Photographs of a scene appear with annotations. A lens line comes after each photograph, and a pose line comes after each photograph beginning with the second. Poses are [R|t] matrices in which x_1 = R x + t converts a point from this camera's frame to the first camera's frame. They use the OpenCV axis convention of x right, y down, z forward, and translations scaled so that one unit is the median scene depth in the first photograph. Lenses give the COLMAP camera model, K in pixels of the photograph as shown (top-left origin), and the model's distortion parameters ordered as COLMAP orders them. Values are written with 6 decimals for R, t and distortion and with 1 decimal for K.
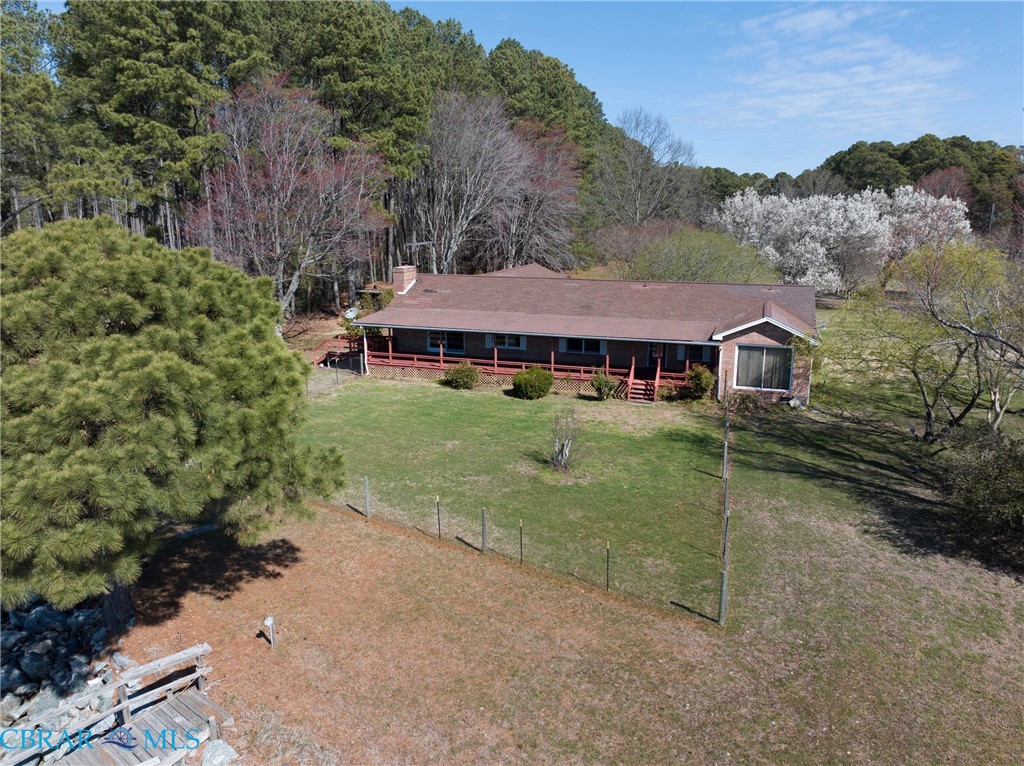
lens RADIAL K [[725.4, 0, 509.2], [0, 725.4, 378.4], [0, 0, 1]] dist [-0.039573, -0.002839]
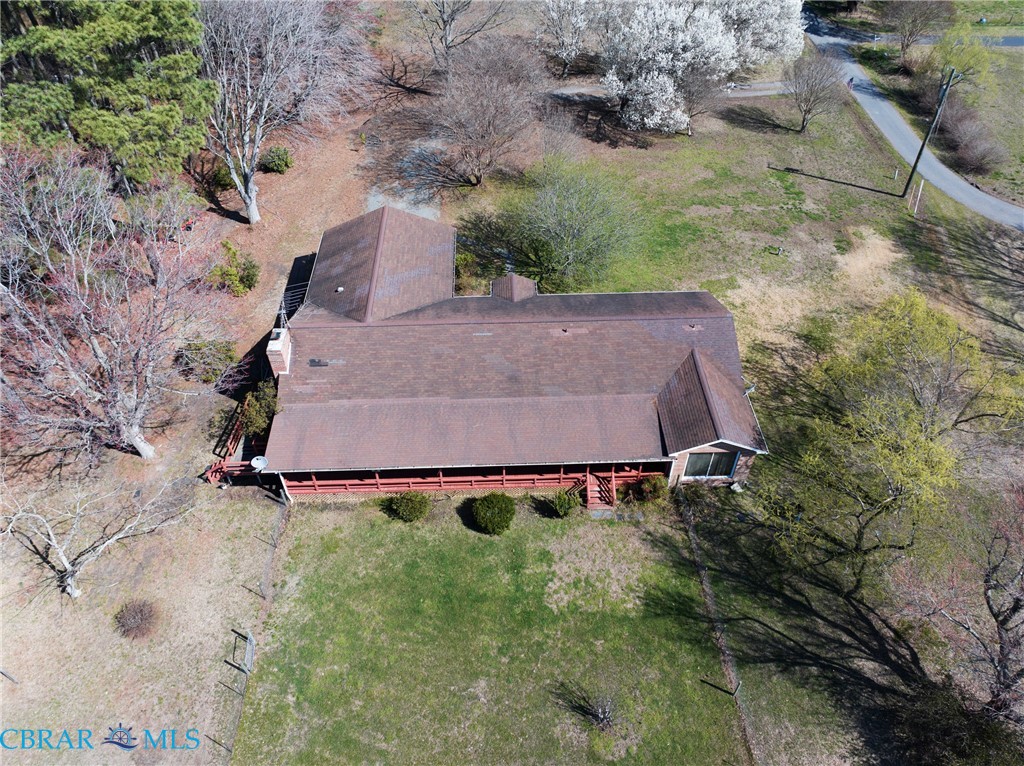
lens RADIAL K [[725.4, 0, 511.8], [0, 725.4, 387.4], [0, 0, 1]] dist [-0.039573, -0.002839]
pose [[0.931339, -0.255443, 0.259532, -0.223251], [0.080170, 0.839040, 0.538131, -0.949321], [-0.355219, -0.480376, 0.801909, 0.410871]]
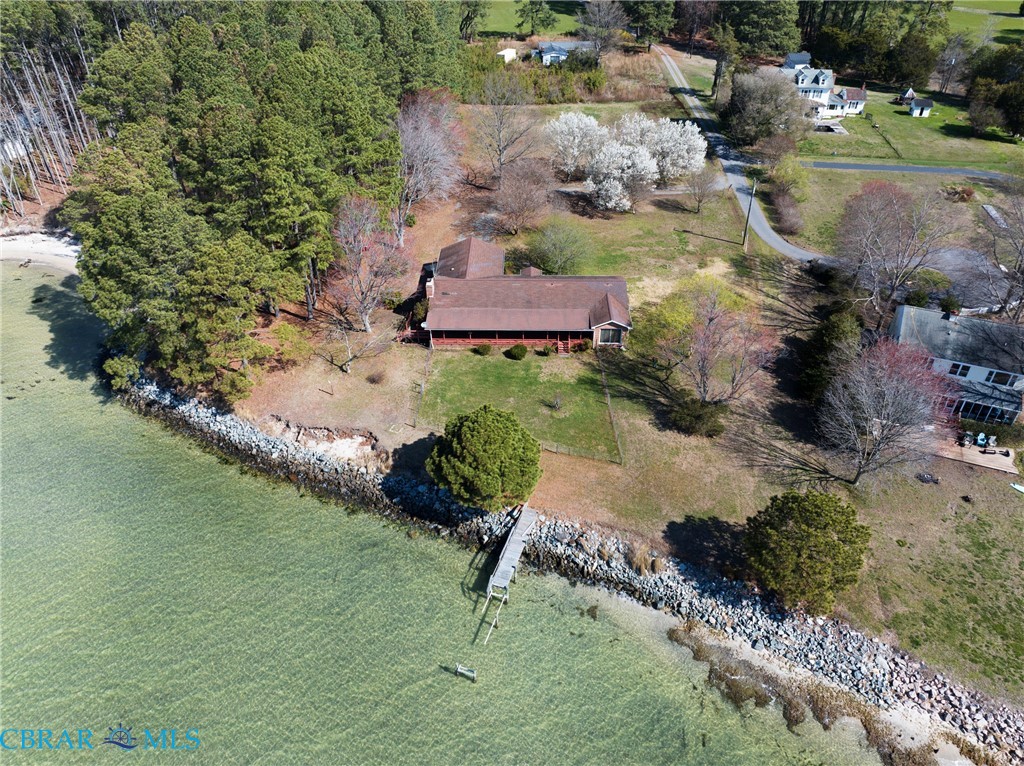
lens RADIAL K [[725.4, 0, 513.8], [0, 725.4, 386.8], [0, 0, 1]] dist [-0.039573, -0.002839]
pose [[0.948300, -0.189475, 0.254612, -0.863024], [0.069476, 0.906713, 0.415987, -1.247574], [-0.309679, -0.376791, 0.872999, -1.565369]]
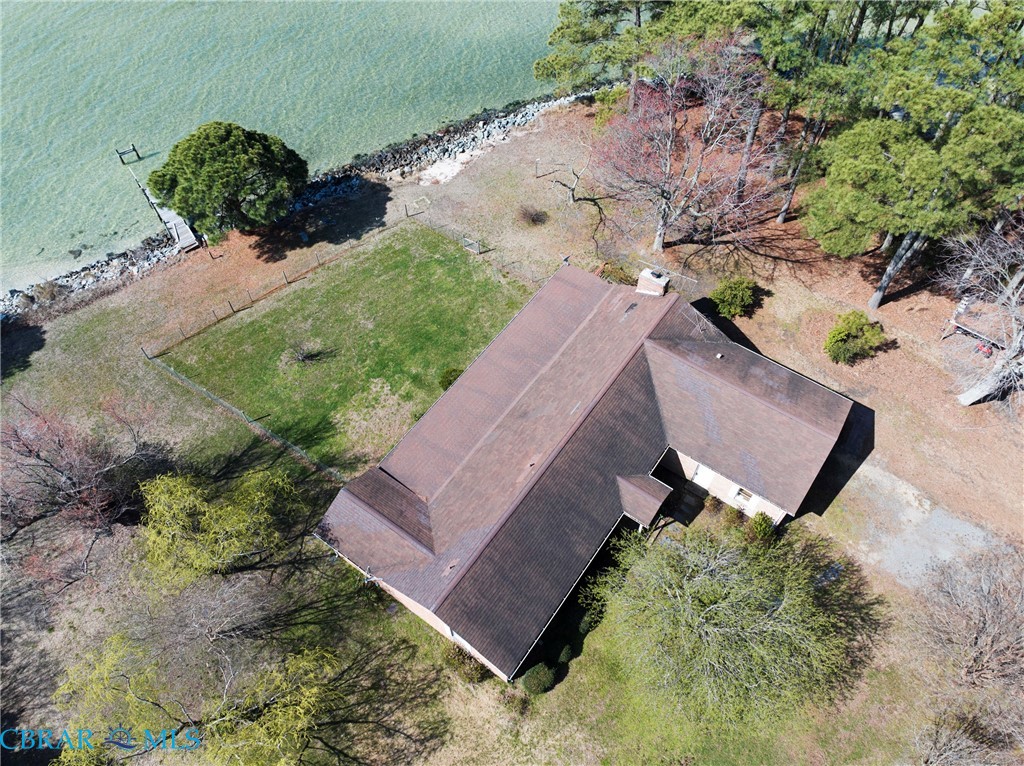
lens RADIAL K [[725.4, 0, 503.2], [0, 725.4, 382.2], [0, 0, 1]] dist [-0.039573, -0.002839]
pose [[-0.286606, 0.787546, -0.545554, 1.014443], [-0.210563, 0.503738, 0.837801, -1.560971], [0.934623, 0.354993, 0.021454, 1.501778]]
